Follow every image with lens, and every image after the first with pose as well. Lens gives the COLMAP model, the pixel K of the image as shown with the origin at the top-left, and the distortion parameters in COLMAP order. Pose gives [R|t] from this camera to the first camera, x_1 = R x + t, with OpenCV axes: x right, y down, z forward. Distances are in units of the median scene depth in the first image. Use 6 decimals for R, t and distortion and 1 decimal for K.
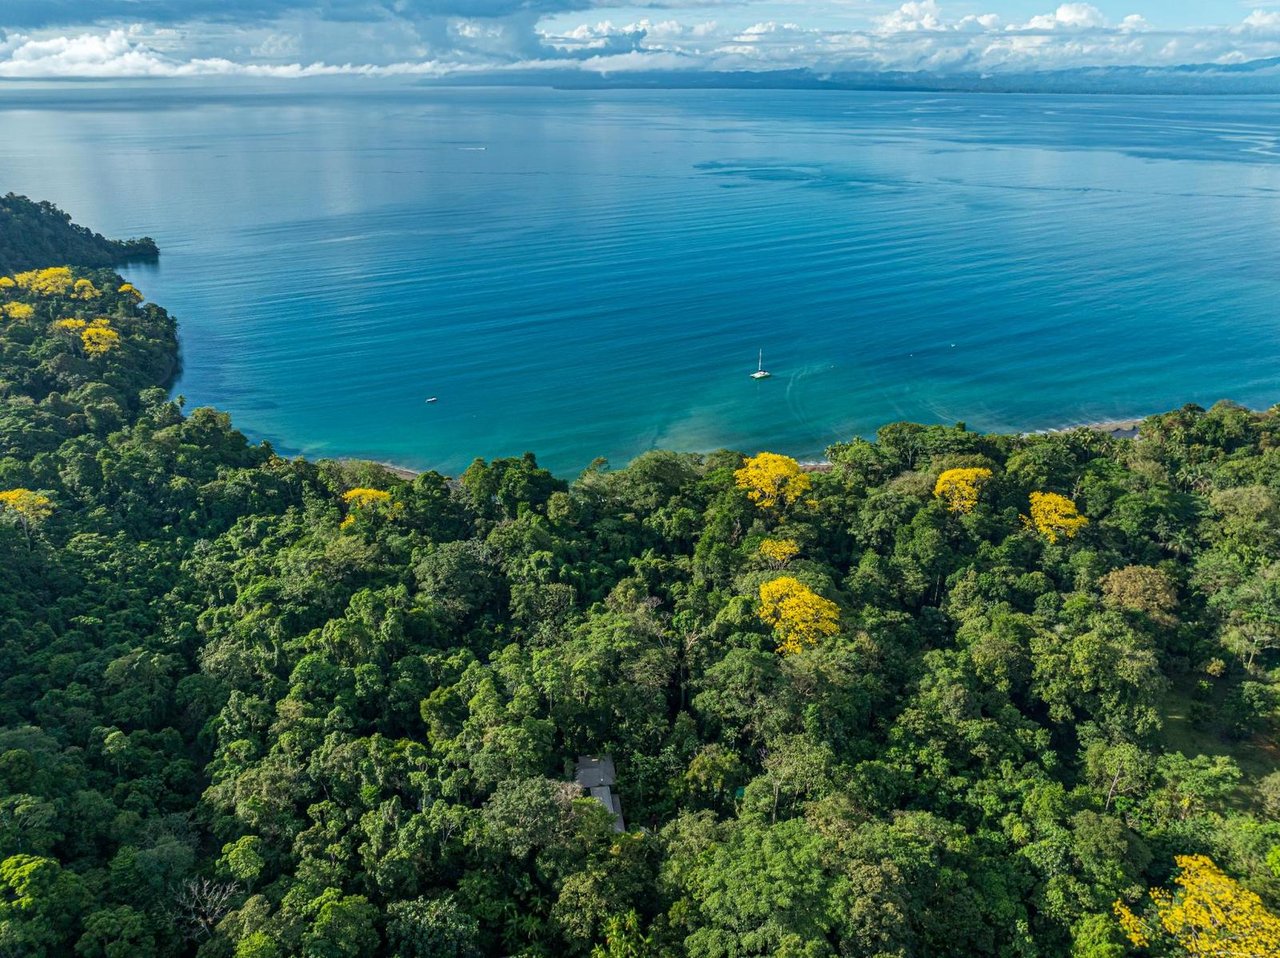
lens RADIAL K [[902.5, 0, 640.0], [0, 902.5, 479.0], [0, 0, 1]] dist [-0.080457, 0.046463]
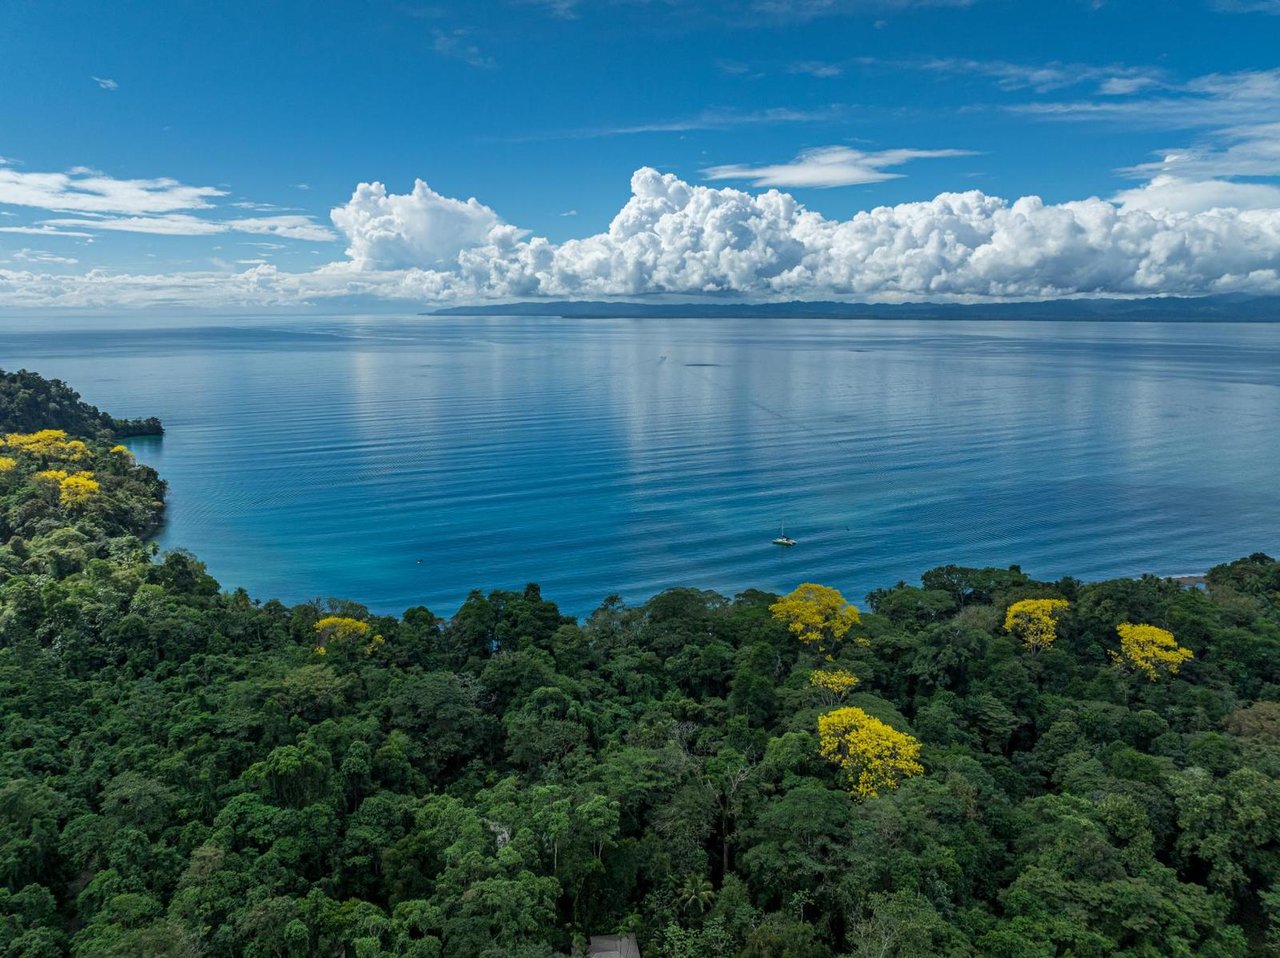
lens RADIAL K [[902.5, 0, 640.0], [0, 902.5, 479.0], [0, 0, 1]] dist [-0.080457, 0.046463]
pose [[0.999990, 0.003747, -0.002587, -0.021994], [-0.004251, 0.971800, -0.235768, 0.091621], [0.001630, 0.235776, 0.971806, 0.156956]]
